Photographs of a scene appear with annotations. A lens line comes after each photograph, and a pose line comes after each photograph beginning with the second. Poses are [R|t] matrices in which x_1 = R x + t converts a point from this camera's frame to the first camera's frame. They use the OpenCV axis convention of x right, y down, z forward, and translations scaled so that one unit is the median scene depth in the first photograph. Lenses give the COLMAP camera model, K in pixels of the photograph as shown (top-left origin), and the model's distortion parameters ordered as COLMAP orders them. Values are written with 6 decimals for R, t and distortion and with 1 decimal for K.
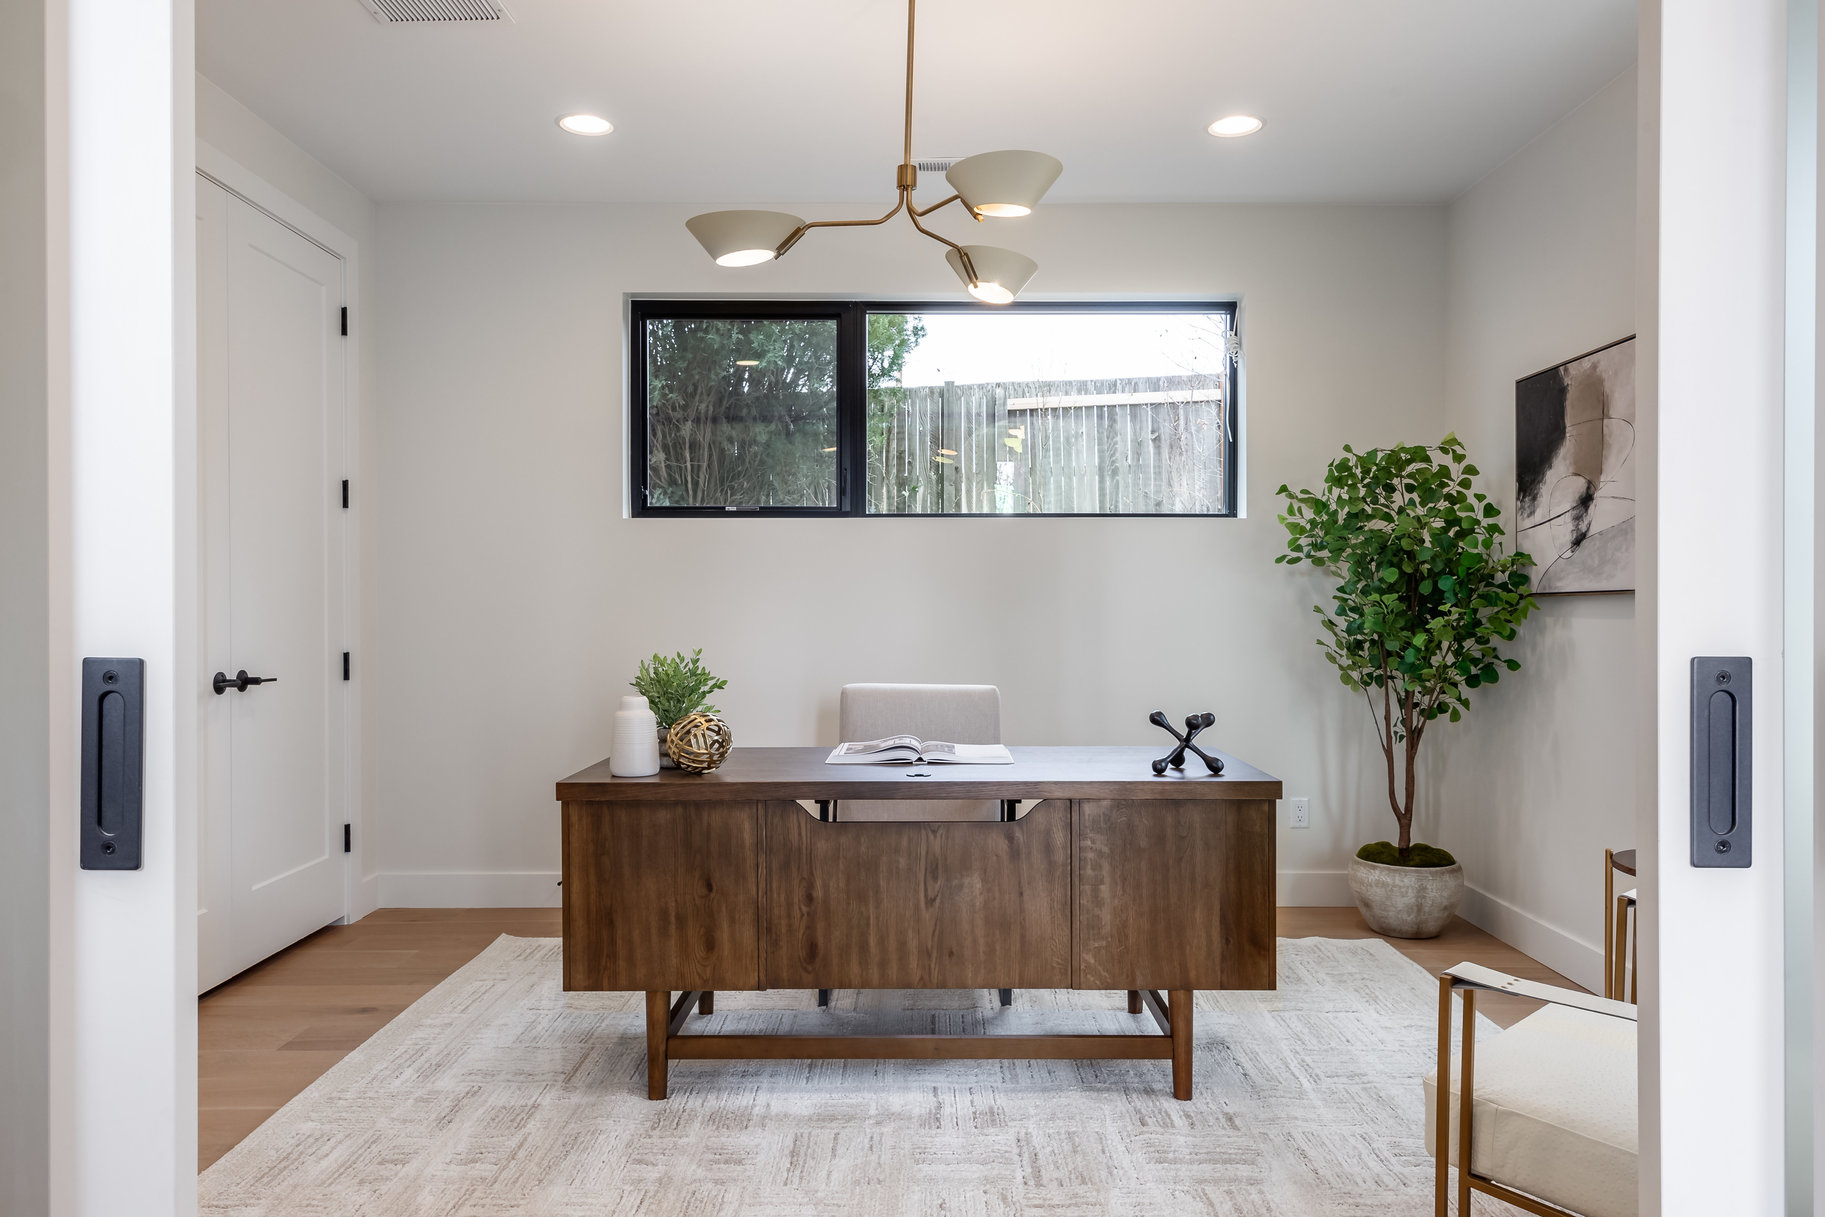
lens RADIAL K [[1255.2, 0, 913.0], [0, 1255.2, 622.5], [0, 0, 1]] dist [0.017233, -0.001652]
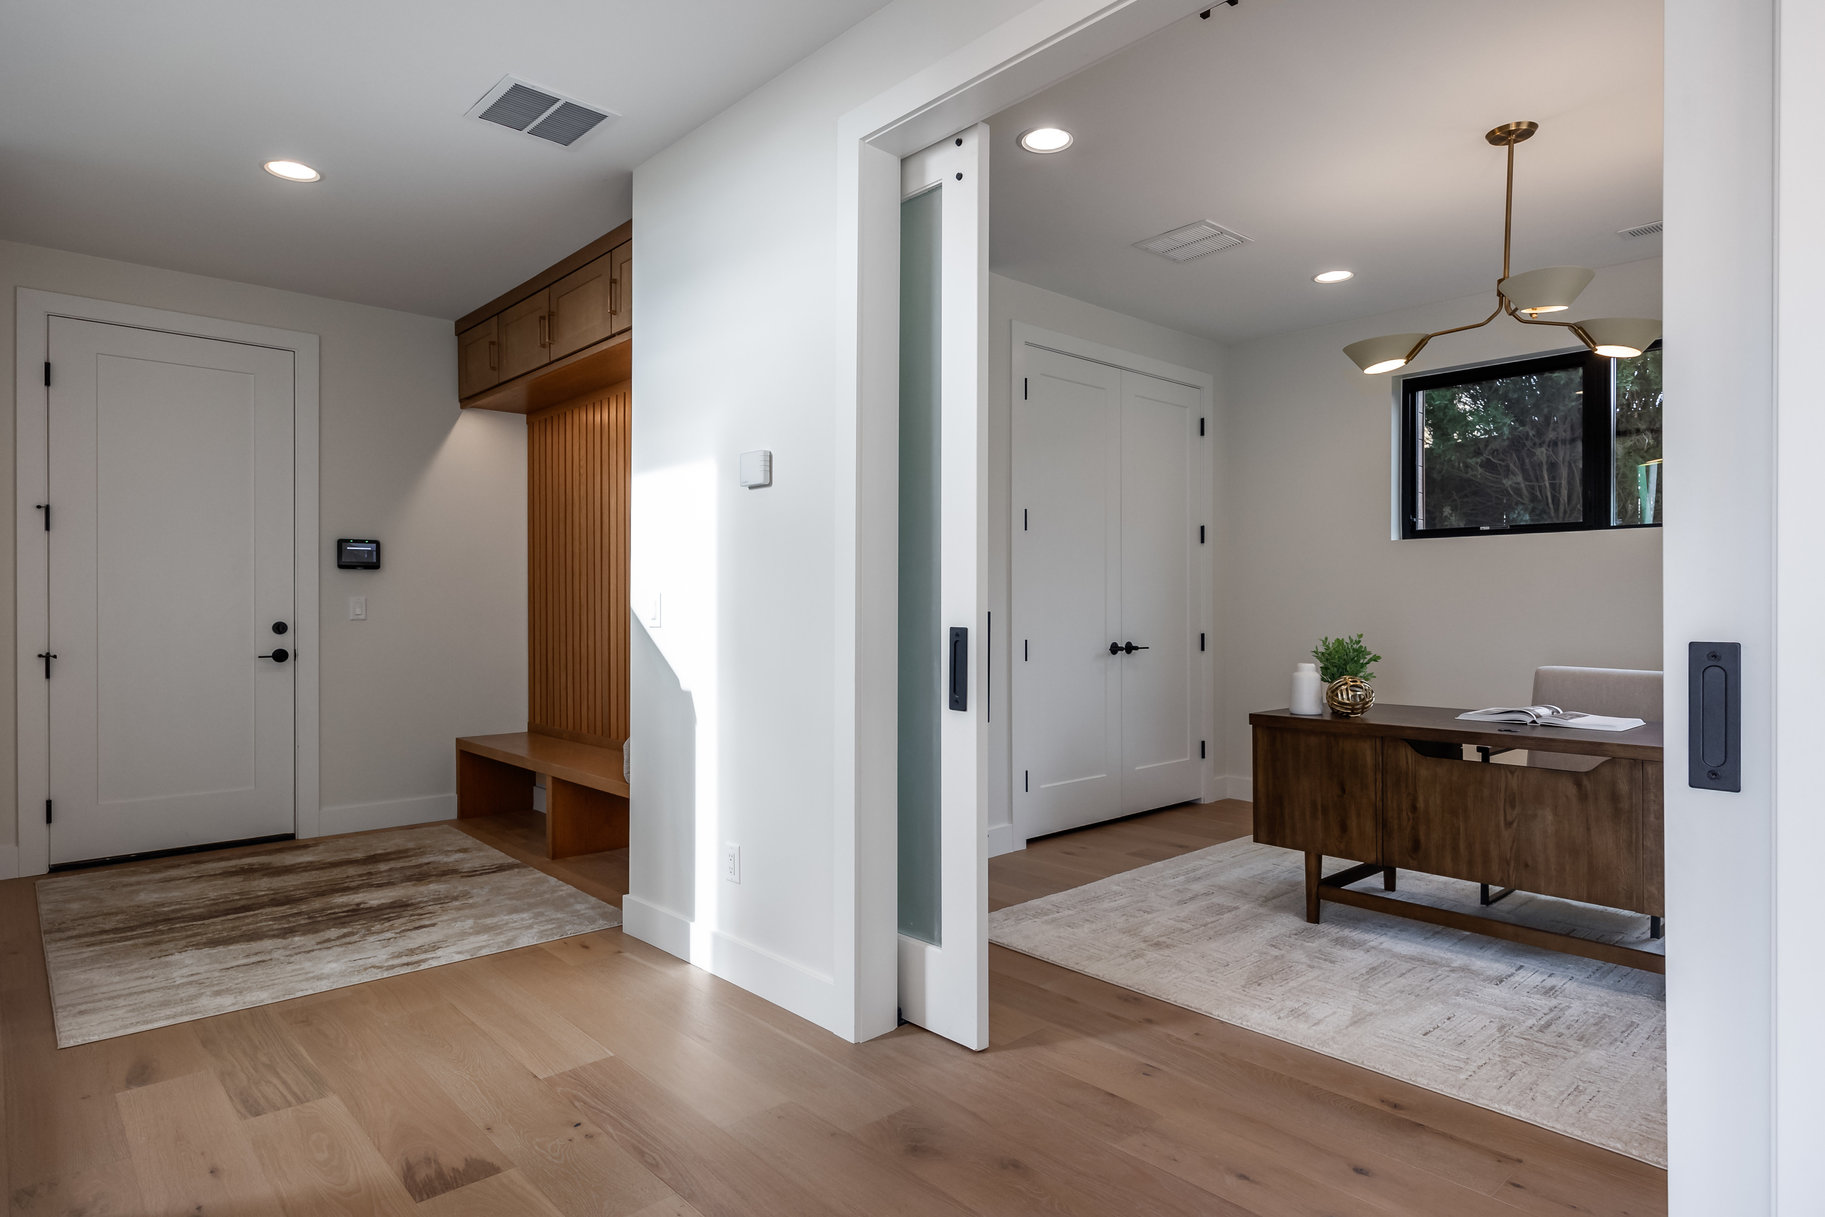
lens RADIAL K [[1018.1, 0, 982.0], [0, 1018.1, 612.5], [0, 0, 1]] dist [-0.005109, 0.001467]
pose [[0.714904, 0.004647, -0.699207, 0.372380], [-0.006955, 0.999976, -0.000466, -0.000358], [0.699188, 0.005196, 0.714919, -0.178024]]
